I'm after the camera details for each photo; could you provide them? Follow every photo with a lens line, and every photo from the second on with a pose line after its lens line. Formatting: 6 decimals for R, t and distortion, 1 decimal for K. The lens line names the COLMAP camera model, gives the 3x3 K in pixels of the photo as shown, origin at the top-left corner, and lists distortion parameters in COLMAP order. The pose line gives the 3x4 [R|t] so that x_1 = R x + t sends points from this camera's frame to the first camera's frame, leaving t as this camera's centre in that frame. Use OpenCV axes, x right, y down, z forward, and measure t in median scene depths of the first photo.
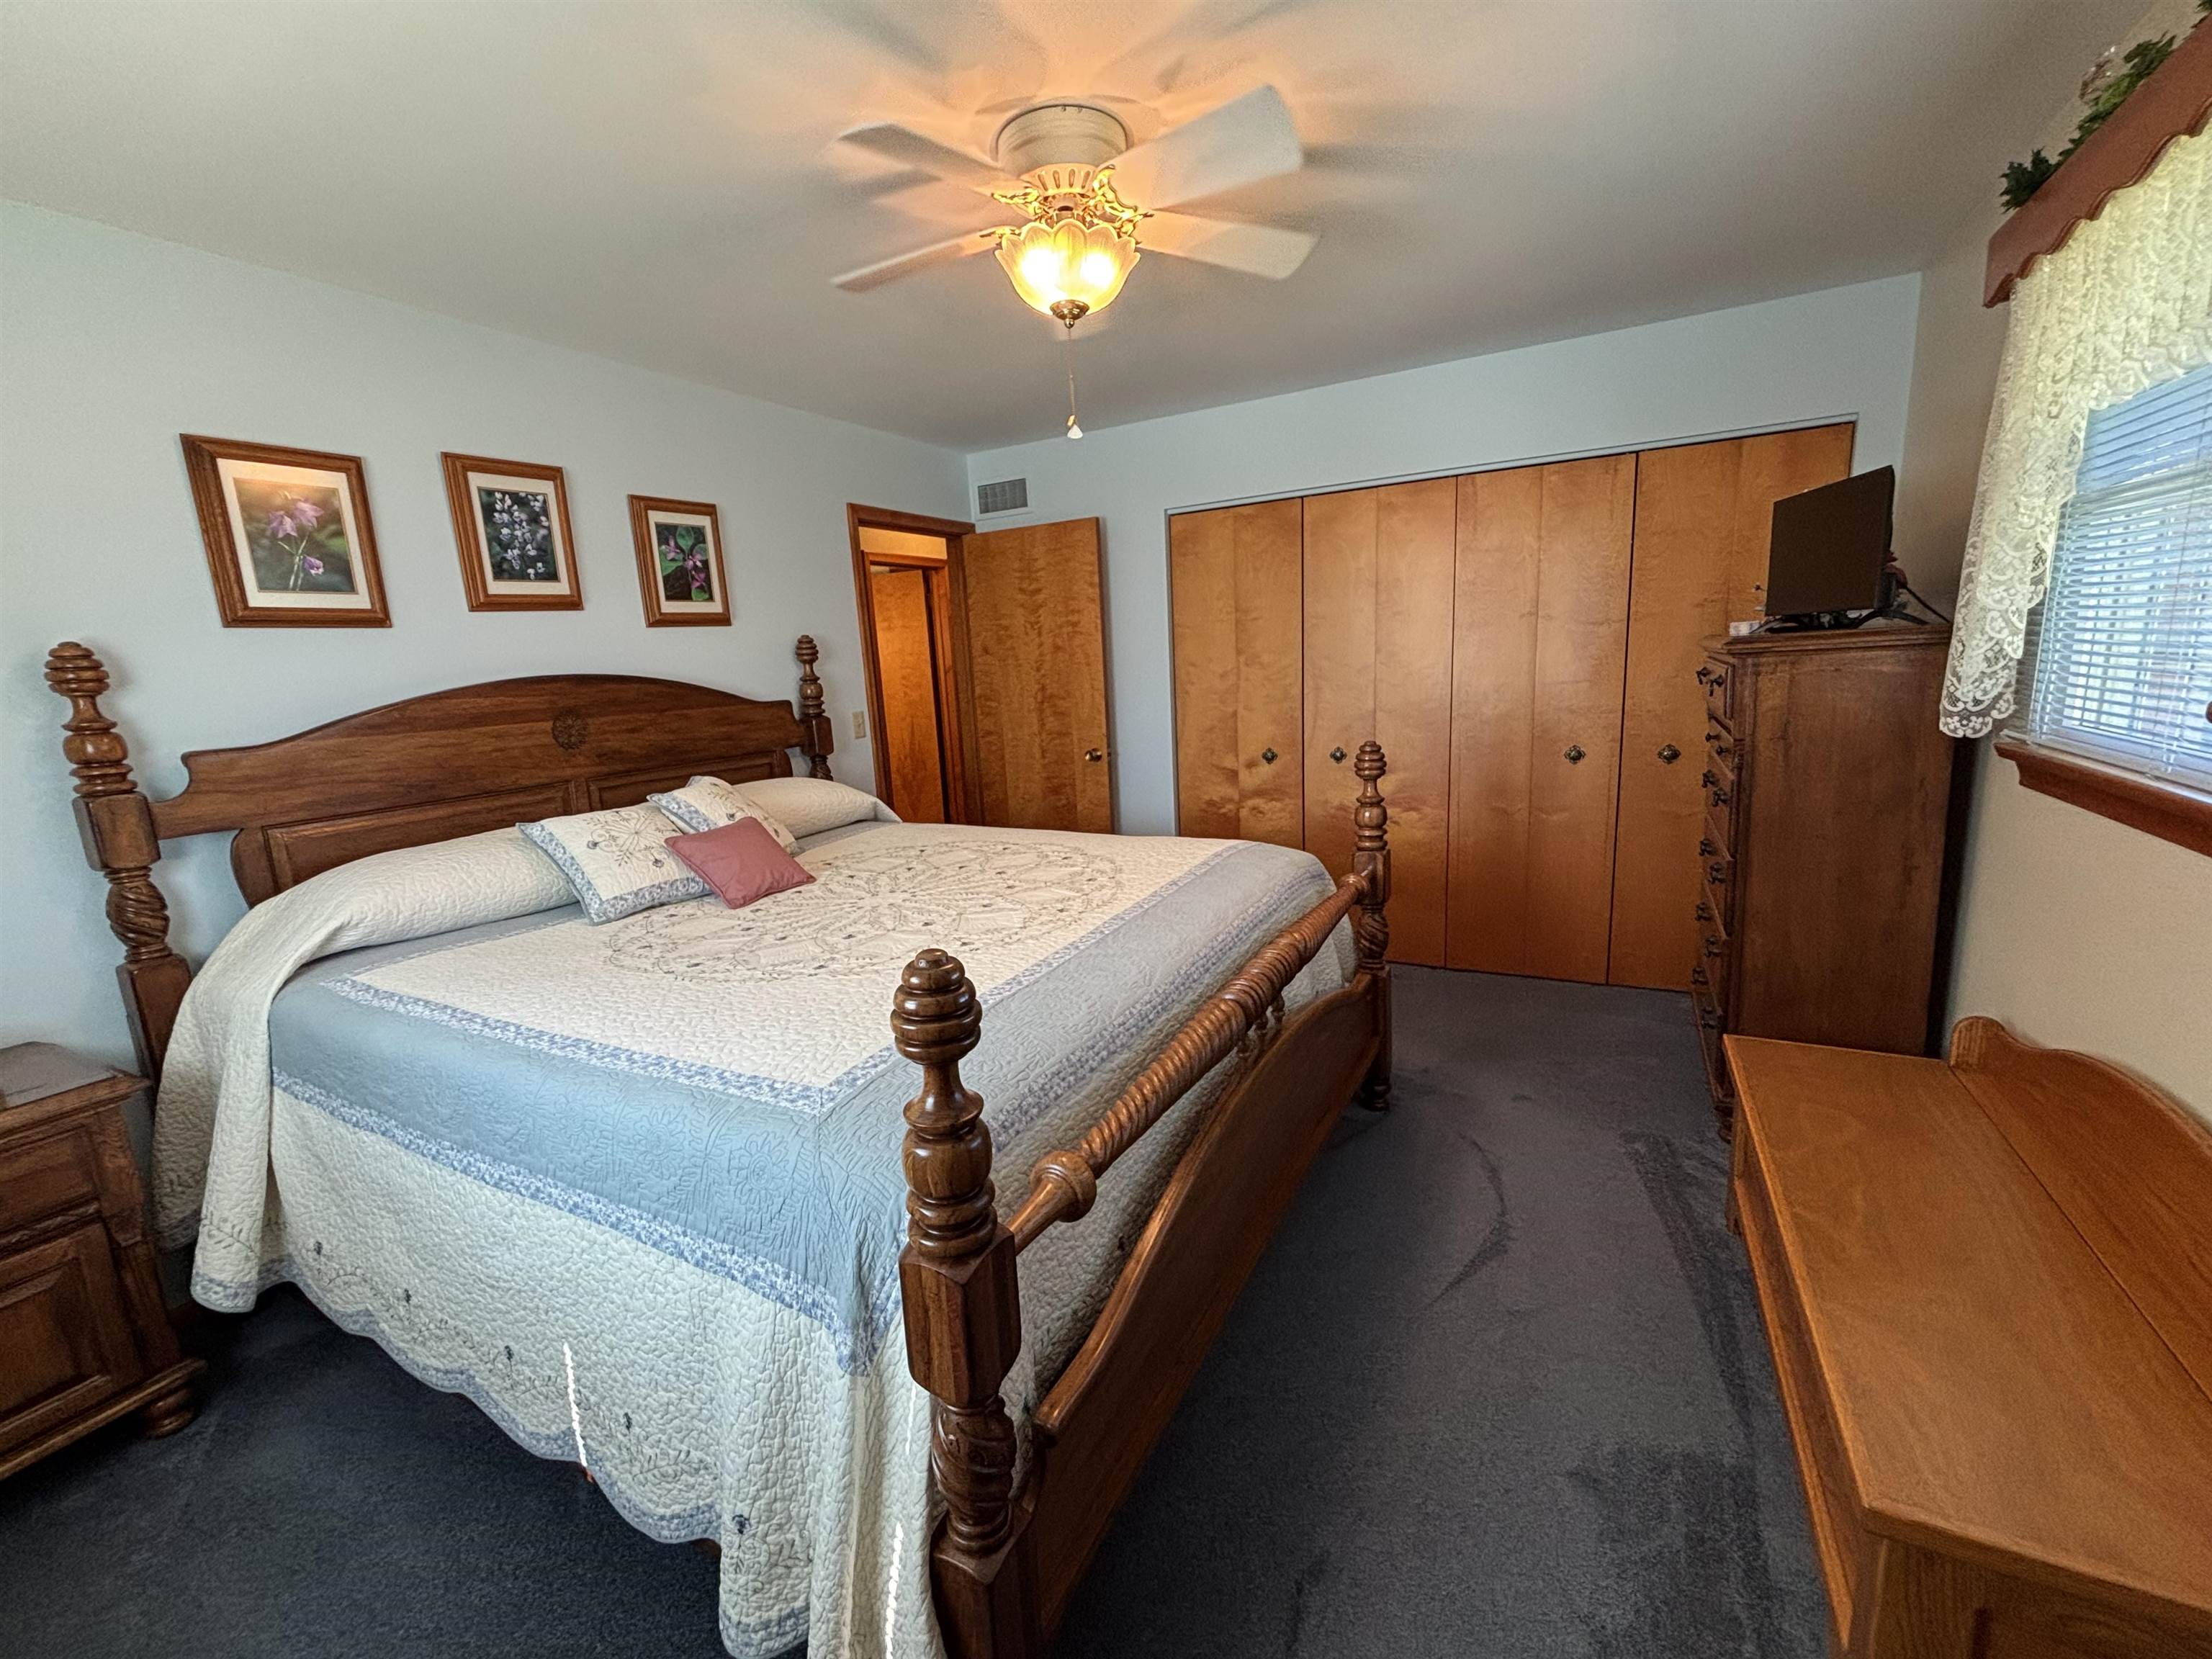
lens RADIAL K [[918.7, 0, 1099.3], [0, 918.7, 830.9], [0, 0, 1]] dist [-0.001964, -0.000052]
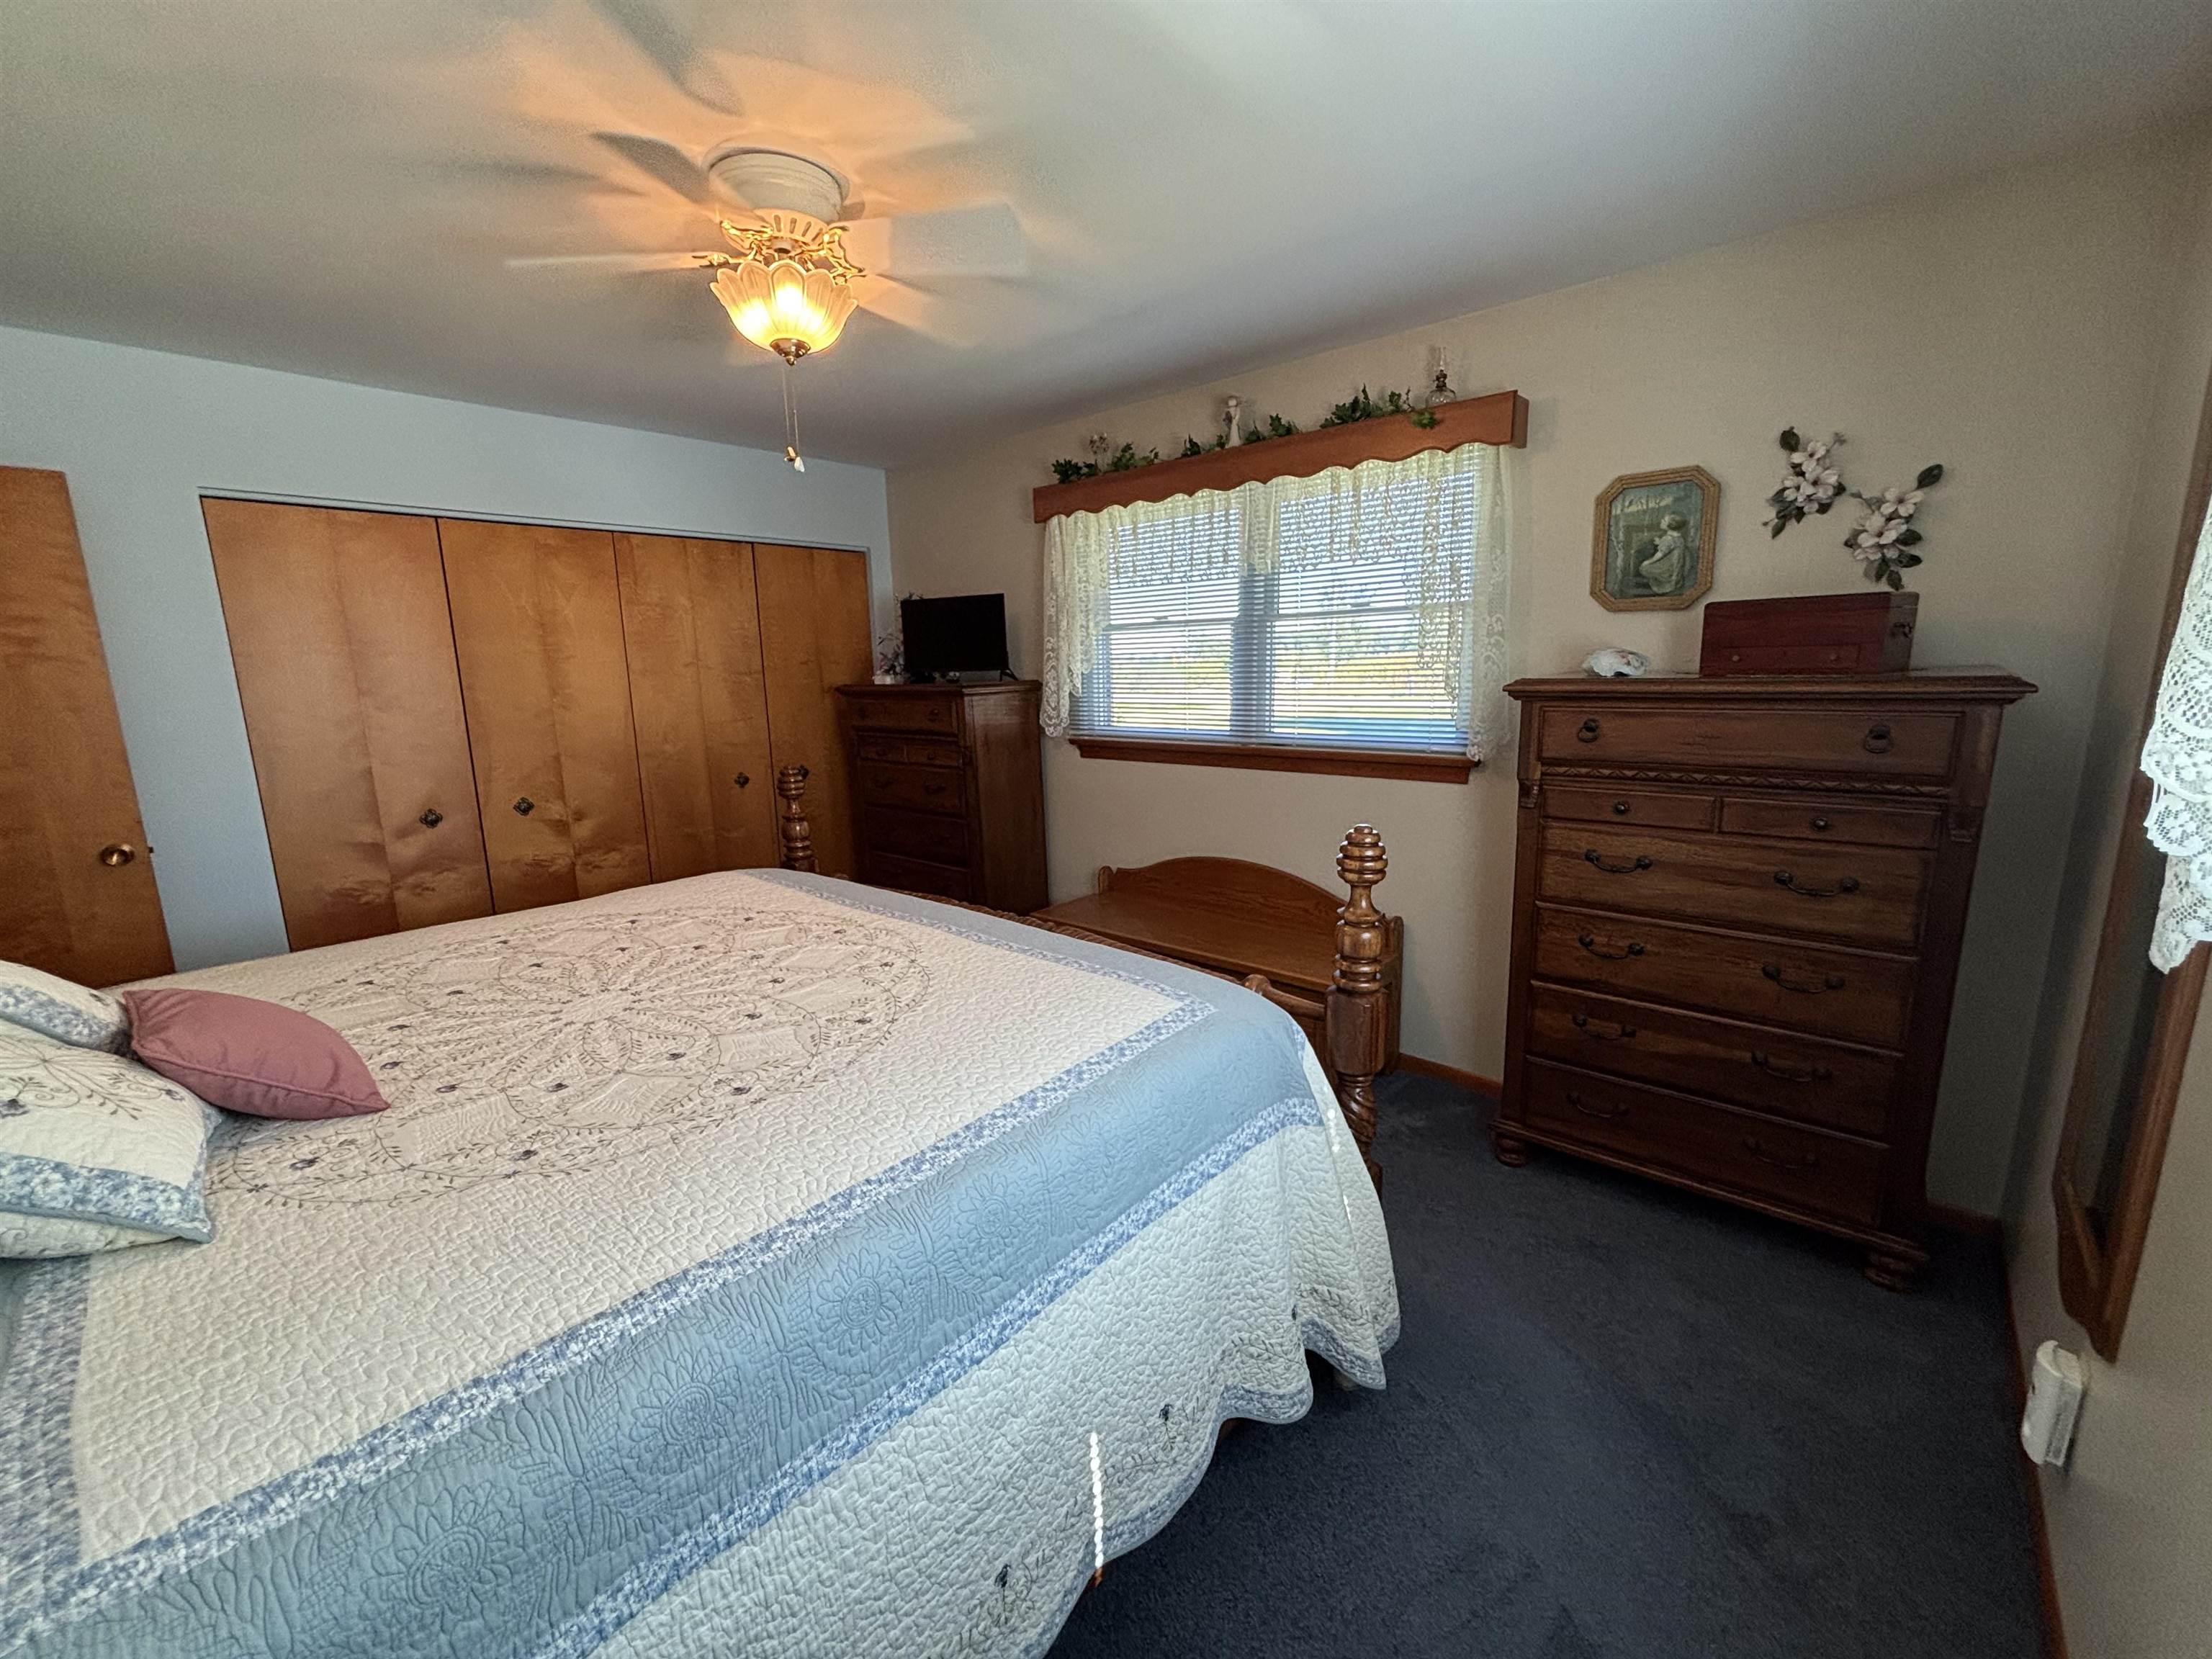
lens RADIAL K [[888.3, 0, 1099.5], [0, 888.3, 829.6], [0, 0, 1]] dist [0.002980, 0.000208]
pose [[0.227388, -0.130427, 0.965030, -0.699888], [0.191917, 0.977556, 0.086899, -0.041598], [-0.954705, 0.165446, 0.247316, 0.360526]]
